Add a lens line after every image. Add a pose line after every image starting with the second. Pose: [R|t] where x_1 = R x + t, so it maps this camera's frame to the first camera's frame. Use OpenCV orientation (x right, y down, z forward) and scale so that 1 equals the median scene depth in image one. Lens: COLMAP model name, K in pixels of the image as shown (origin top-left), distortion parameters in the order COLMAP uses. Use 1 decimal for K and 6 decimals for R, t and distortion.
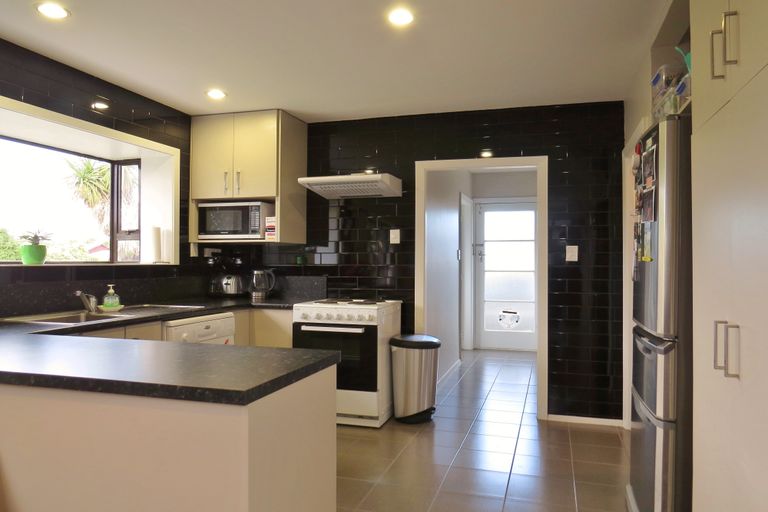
lens RADIAL K [[552.9, 0, 384.6], [0, 552.9, 258.1], [0, 0, 1]] dist [-0.013960, -0.001658]
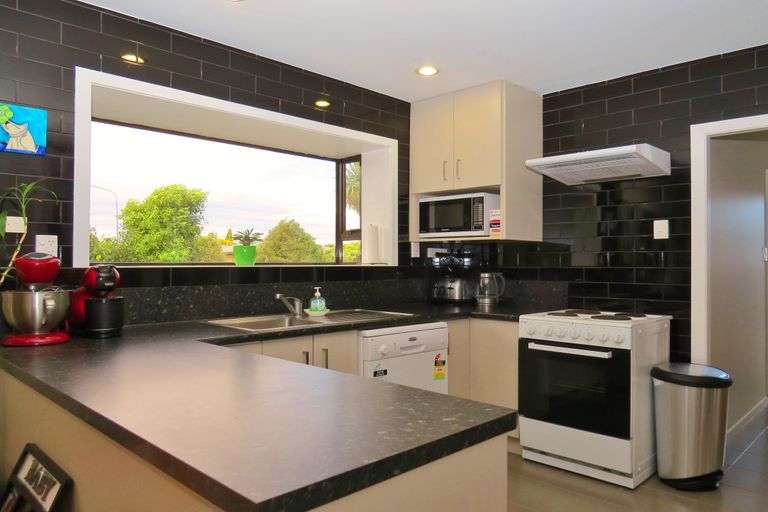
lens RADIAL K [[552.9, 0, 382.8], [0, 552.9, 254.1], [0, 0, 1]] dist [-0.013960, -0.001658]
pose [[0.883987, -0.005883, -0.467474, 0.035469], [0.002325, 0.999964, -0.008188, -0.000575], [0.467506, 0.006152, 0.883969, 0.177241]]
